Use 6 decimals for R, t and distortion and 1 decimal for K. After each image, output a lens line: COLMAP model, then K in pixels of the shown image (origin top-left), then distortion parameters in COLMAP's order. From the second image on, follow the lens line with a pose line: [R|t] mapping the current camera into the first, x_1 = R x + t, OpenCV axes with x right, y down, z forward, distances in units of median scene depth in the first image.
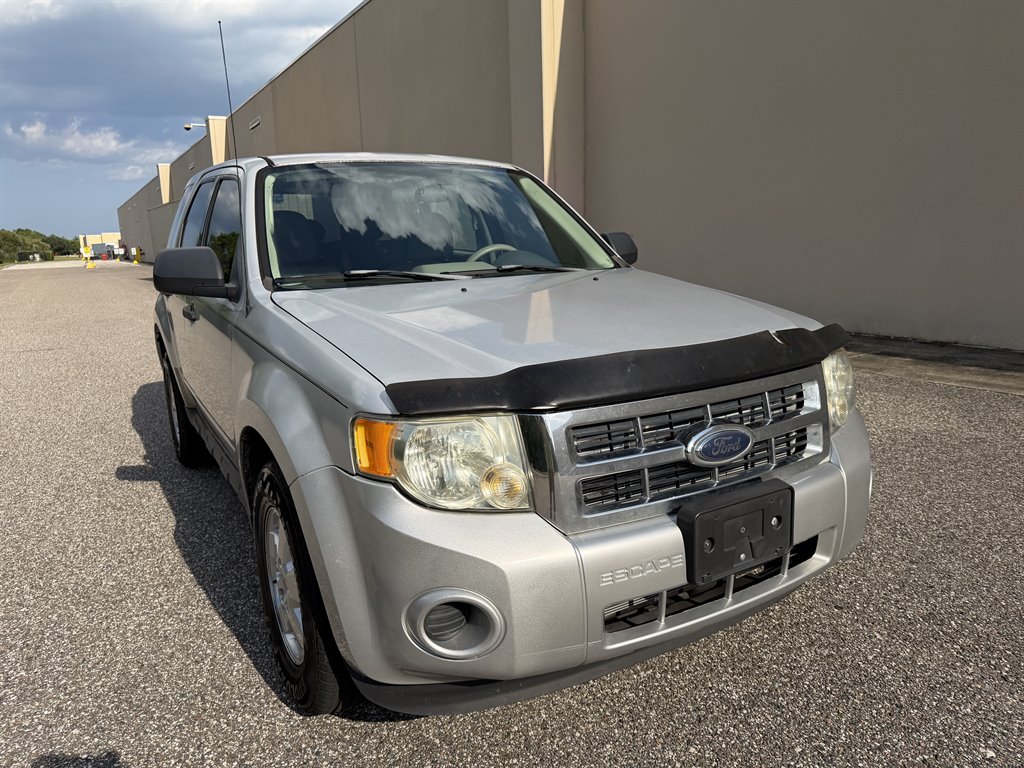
lens RADIAL K [[729.3, 0, 515.6], [0, 729.3, 383.4], [0, 0, 1]] dist [0.003040, -0.013430]
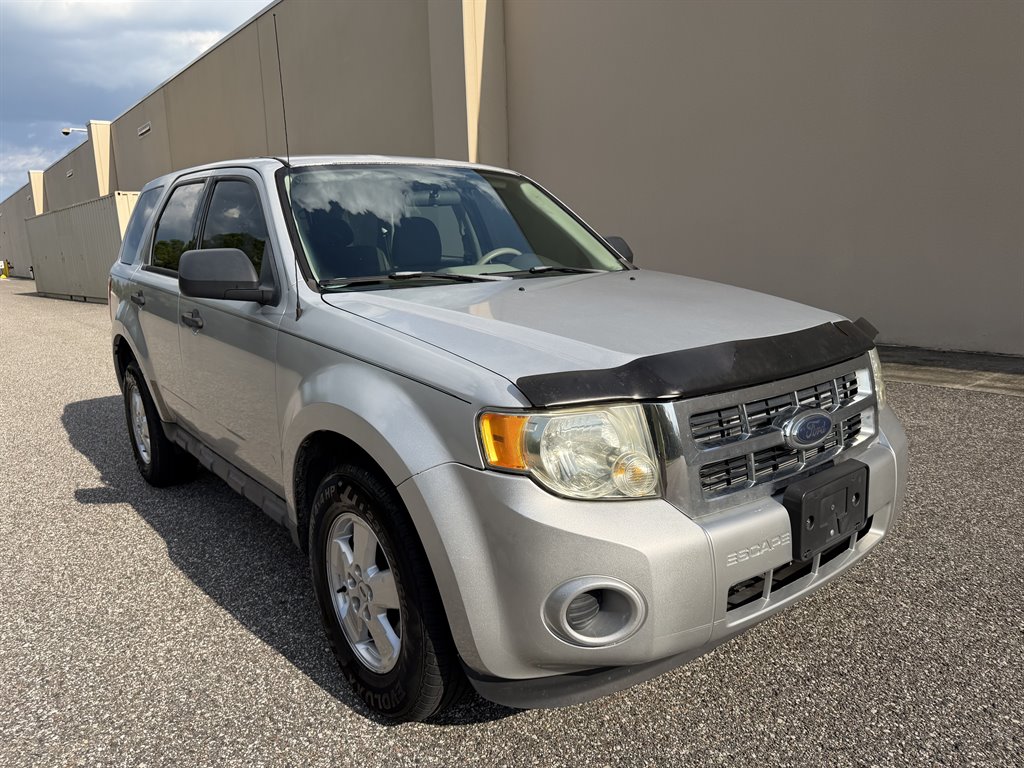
lens RADIAL K [[729.3, 0, 515.6], [0, 729.3, 383.4], [0, 0, 1]] dist [0.003040, -0.013430]
pose [[0.989582, -0.027744, 0.141272, -0.241229], [0.029993, 0.999455, -0.013820, 0.016849], [-0.140812, 0.017913, 0.989874, 0.002883]]
